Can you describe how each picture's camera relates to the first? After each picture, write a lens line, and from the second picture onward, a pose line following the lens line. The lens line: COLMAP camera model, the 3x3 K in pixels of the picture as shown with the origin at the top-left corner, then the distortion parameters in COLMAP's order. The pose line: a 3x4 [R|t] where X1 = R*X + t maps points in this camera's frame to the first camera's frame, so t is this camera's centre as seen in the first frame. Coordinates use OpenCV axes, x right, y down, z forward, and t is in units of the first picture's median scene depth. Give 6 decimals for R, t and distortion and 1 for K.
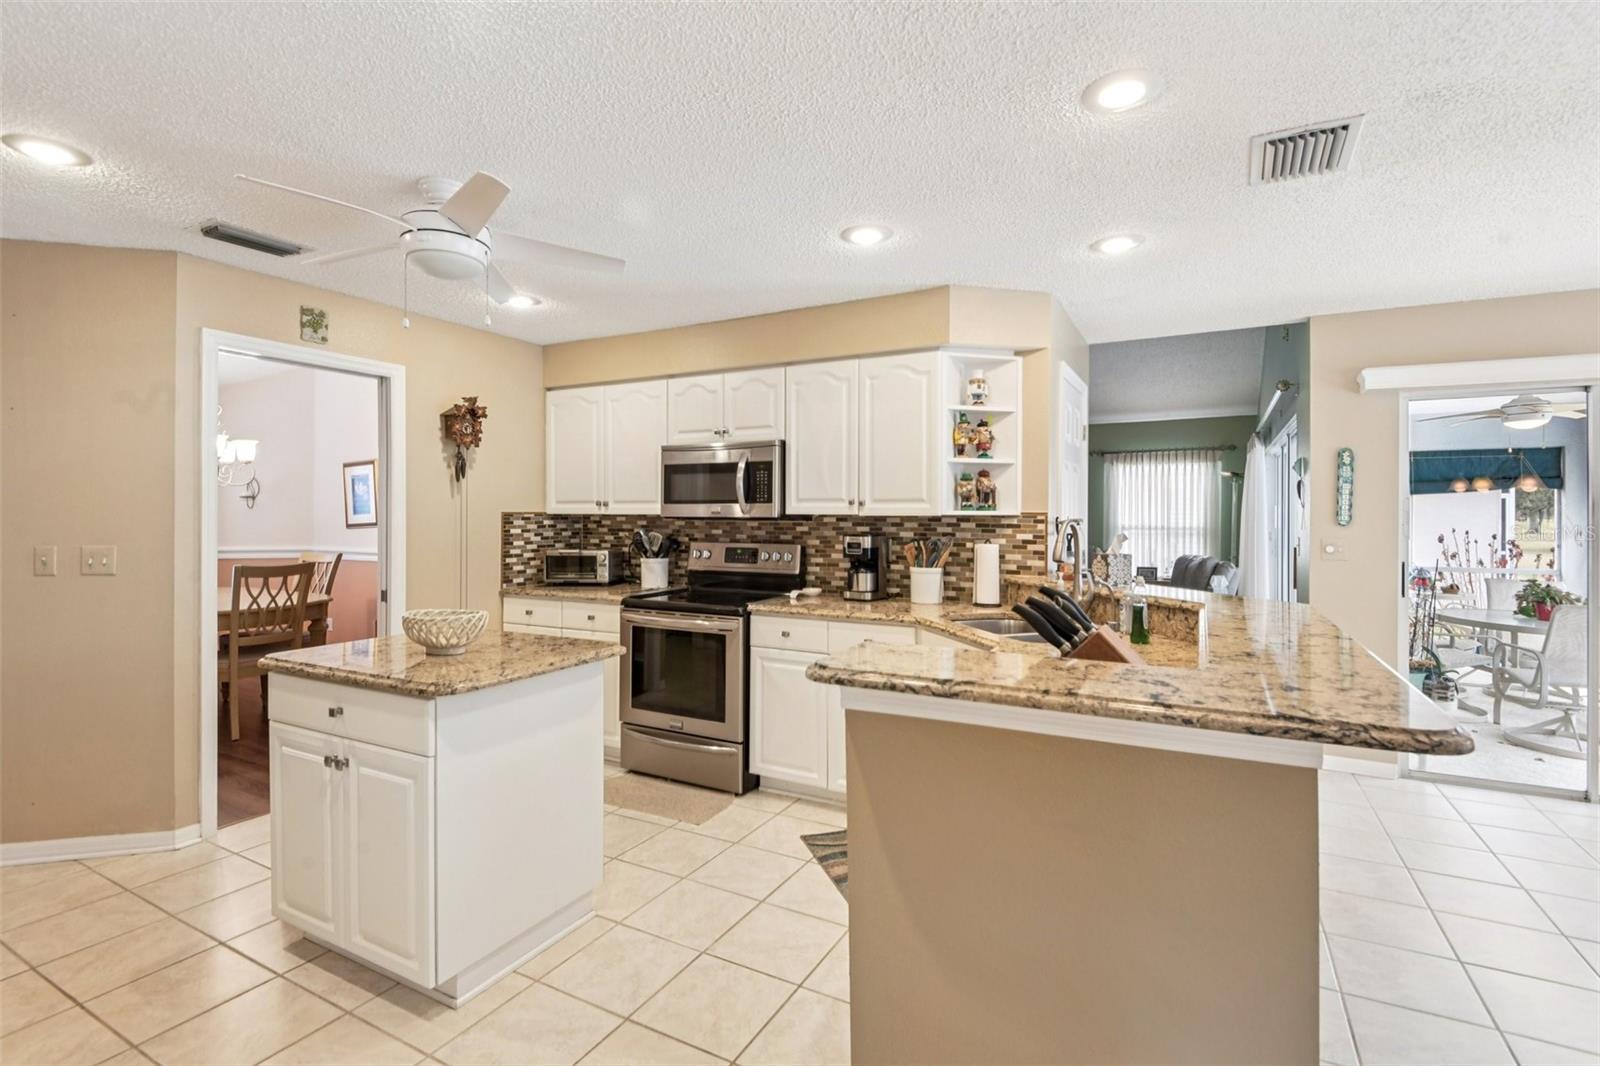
lens RADIAL K [[741.6, 0, 806.0], [0, 741.6, 517.1], [0, 0, 1]] dist [0.018833, -0.017894]
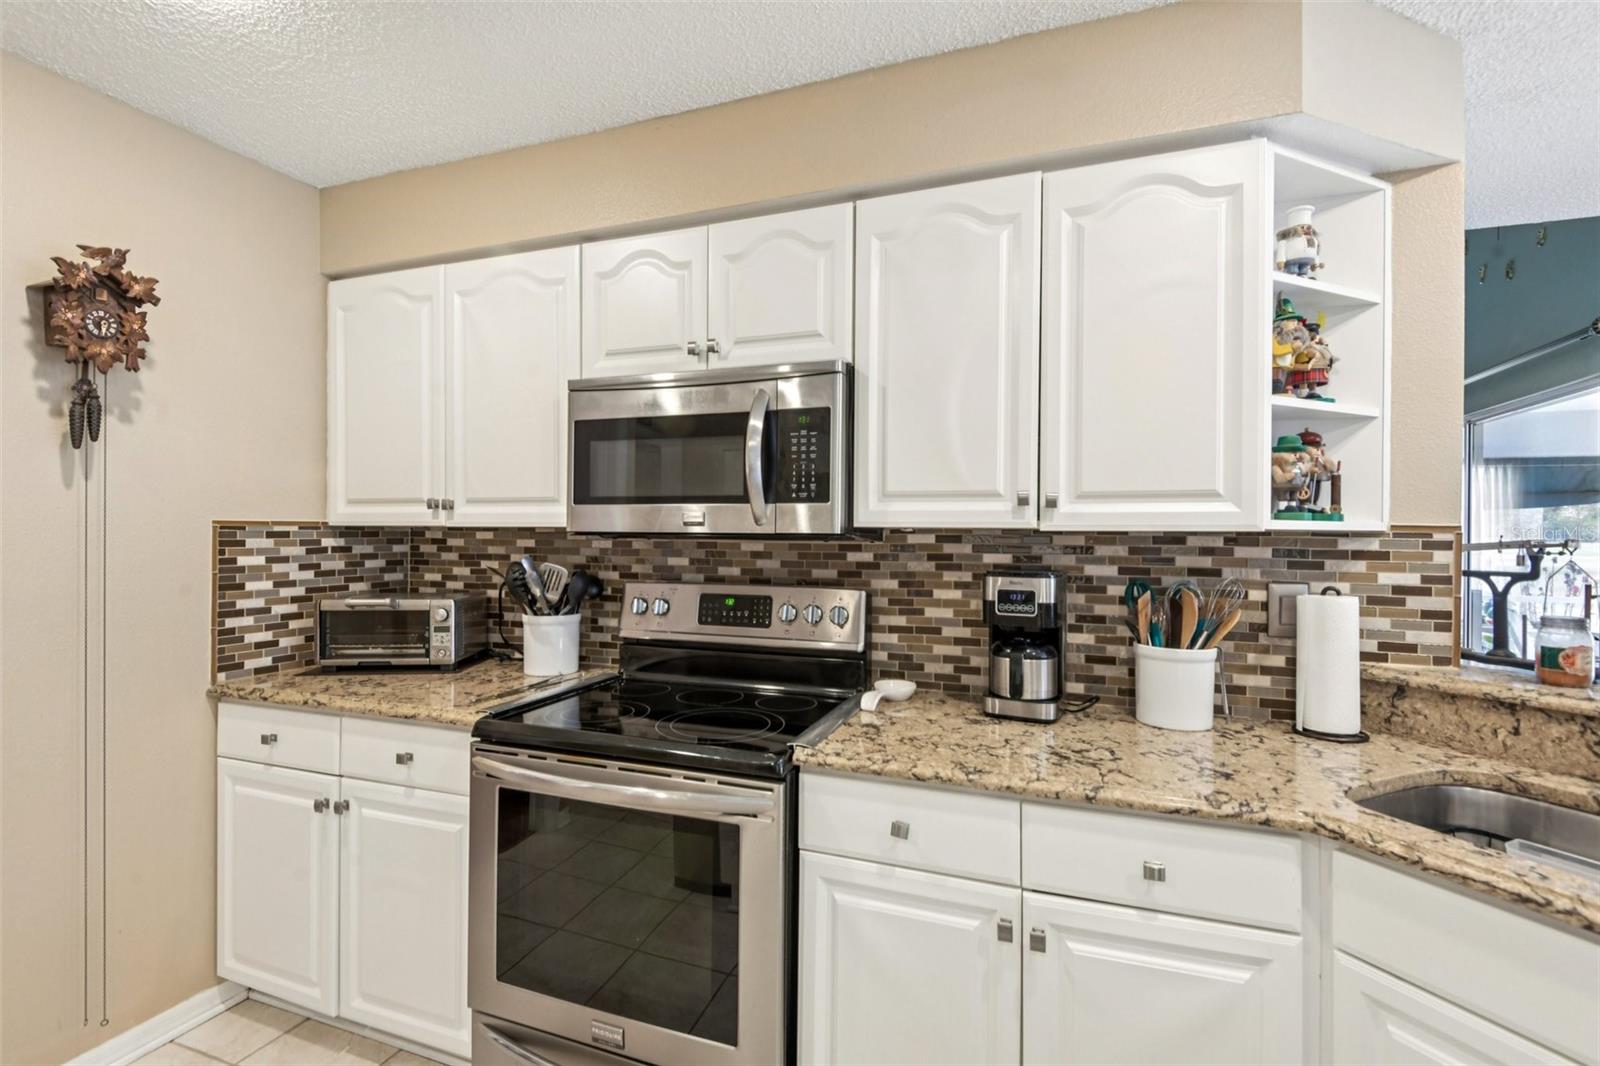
lens RADIAL K [[739.1, 0, 800.0], [0, 739.1, 533.0], [0, 0, 1]] dist [0.023541, -0.018429]
pose [[0.991250, 0.003182, 0.131959, -0.112399], [-0.003234, 0.999995, 0.000181, -0.000264], [-0.131958, -0.000606, 0.991255, 0.521468]]
